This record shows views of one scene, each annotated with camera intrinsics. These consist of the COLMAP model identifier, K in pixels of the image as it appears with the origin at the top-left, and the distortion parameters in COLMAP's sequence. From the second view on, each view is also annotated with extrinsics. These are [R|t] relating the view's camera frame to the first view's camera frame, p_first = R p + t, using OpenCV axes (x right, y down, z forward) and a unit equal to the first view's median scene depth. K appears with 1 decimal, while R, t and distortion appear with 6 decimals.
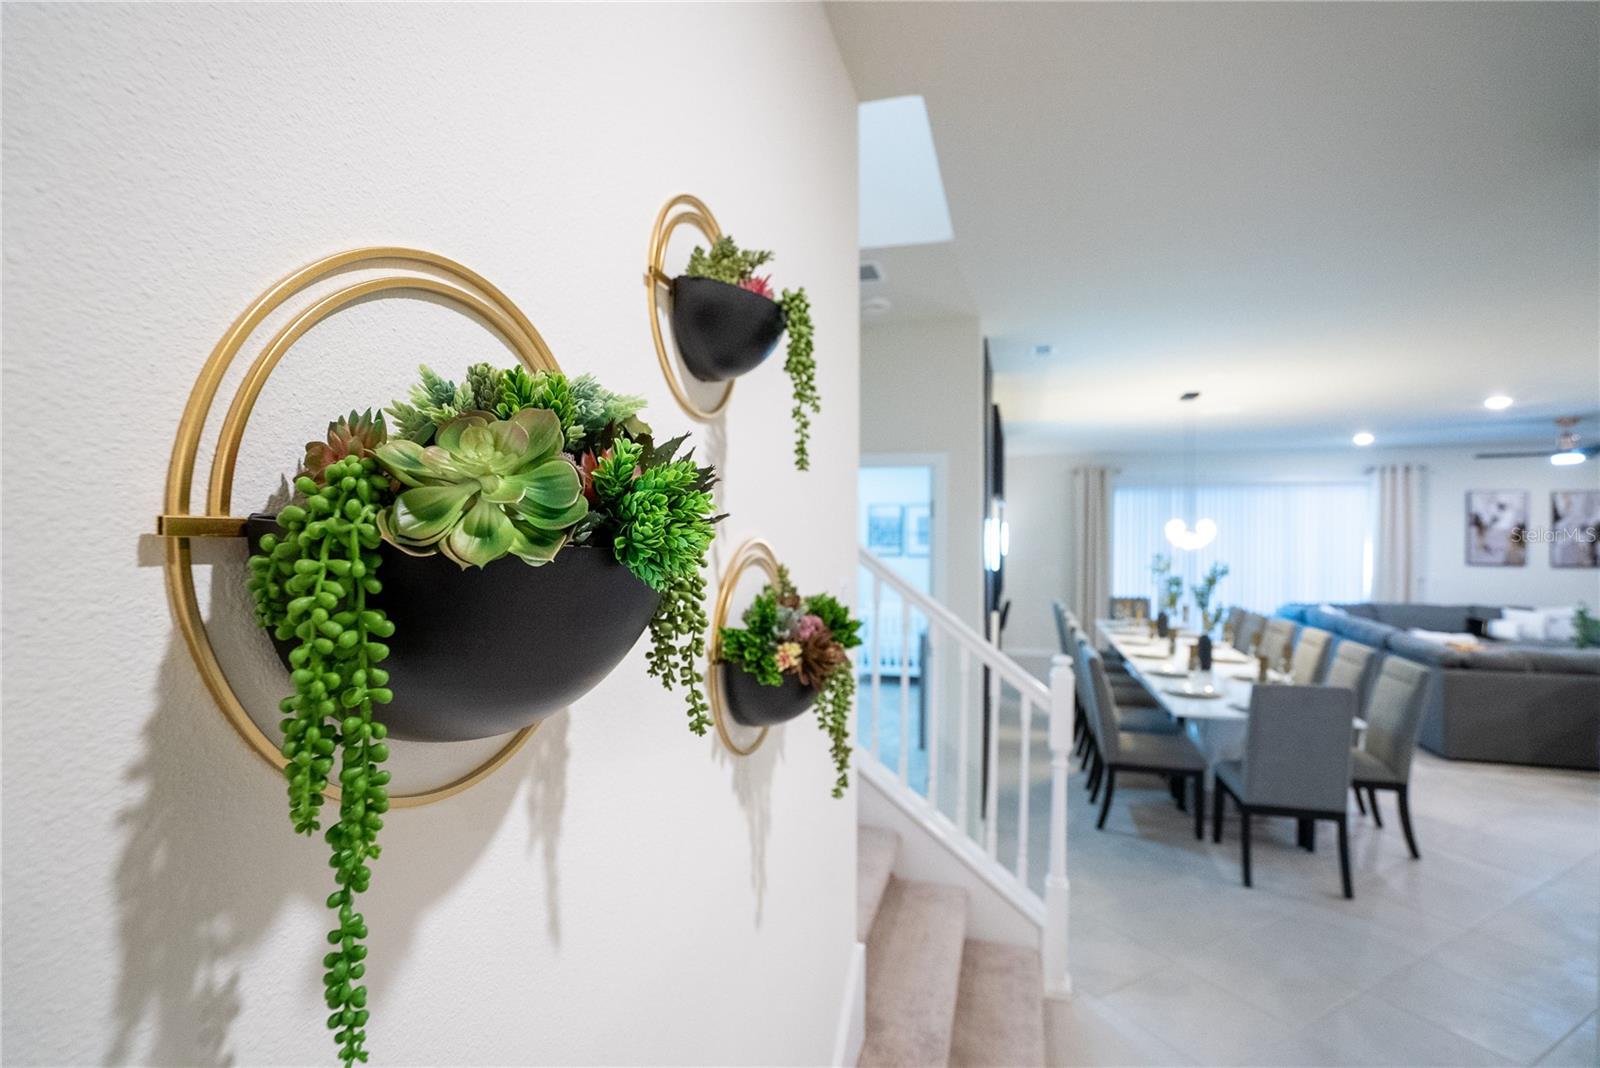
lens RADIAL K [[760.2, 0, 800.0], [0, 760.2, 534.0], [0, 0, 1]] dist [-0.017431, 0.001190]
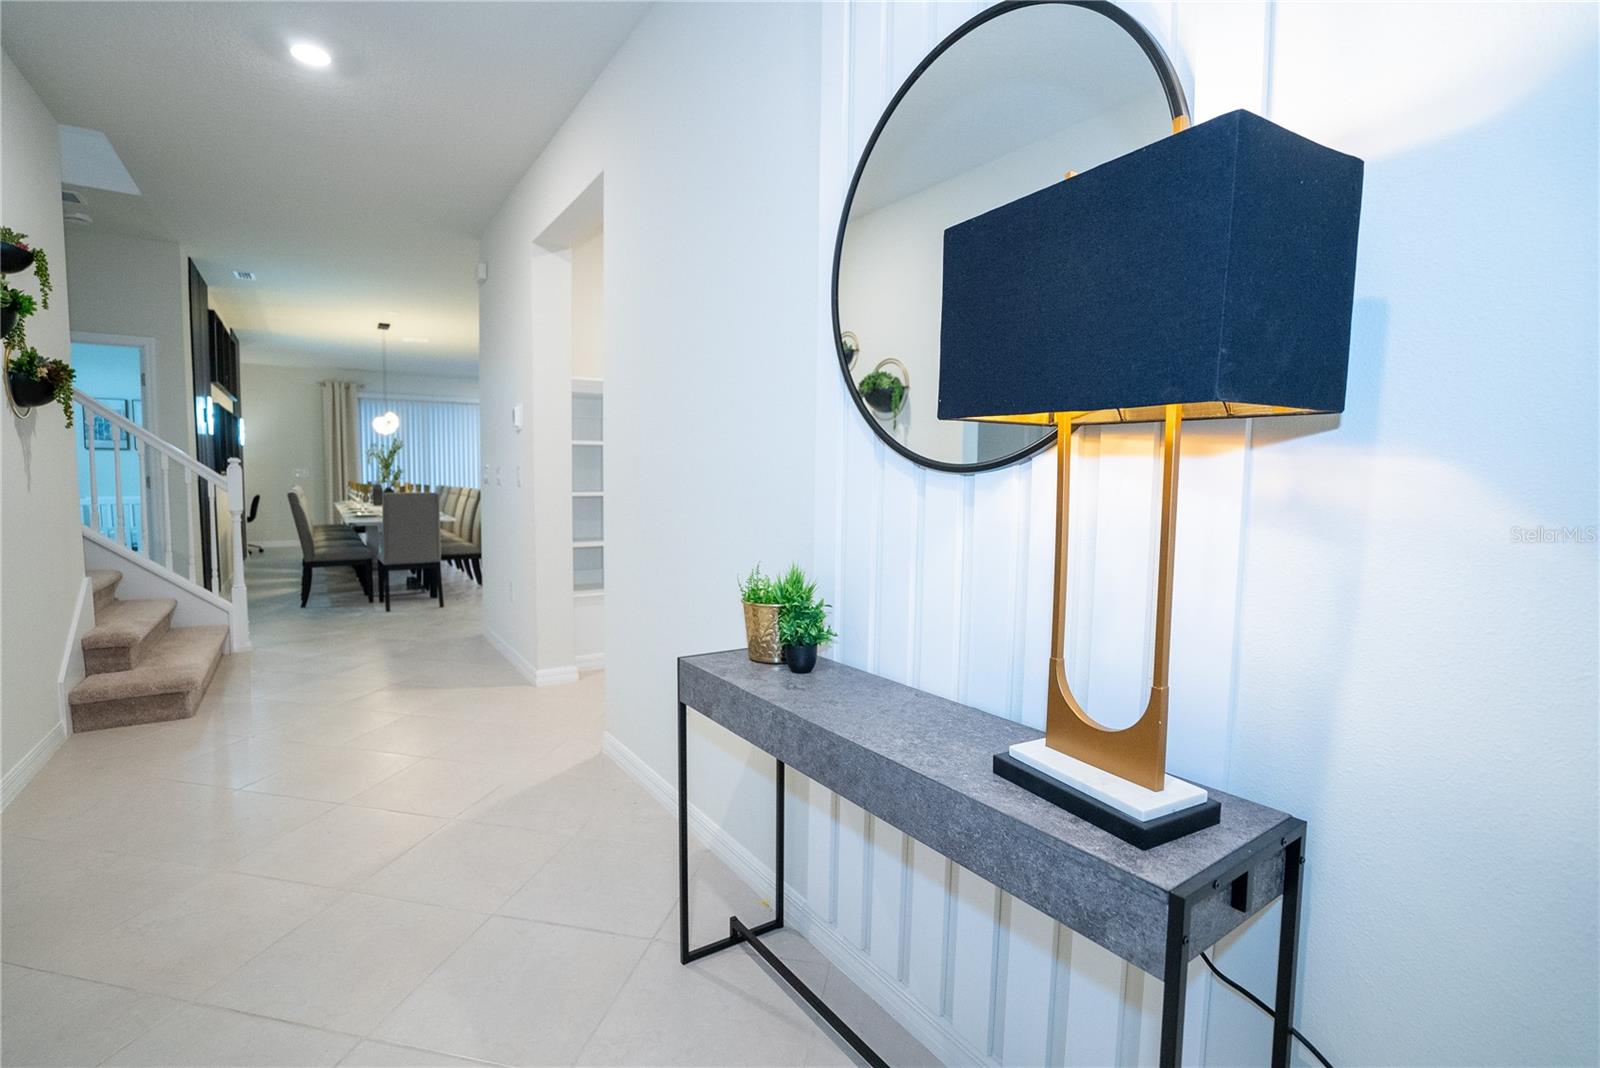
lens RADIAL K [[760.2, 0, 800.0], [0, 760.2, 534.0], [0, 0, 1]] dist [-0.017431, 0.001190]
pose [[0.663796, -0.057820, 0.745675, -0.214749], [-0.000561, 0.996968, 0.077805, 0.456296], [-0.747913, -0.052065, 0.661752, -2.593432]]
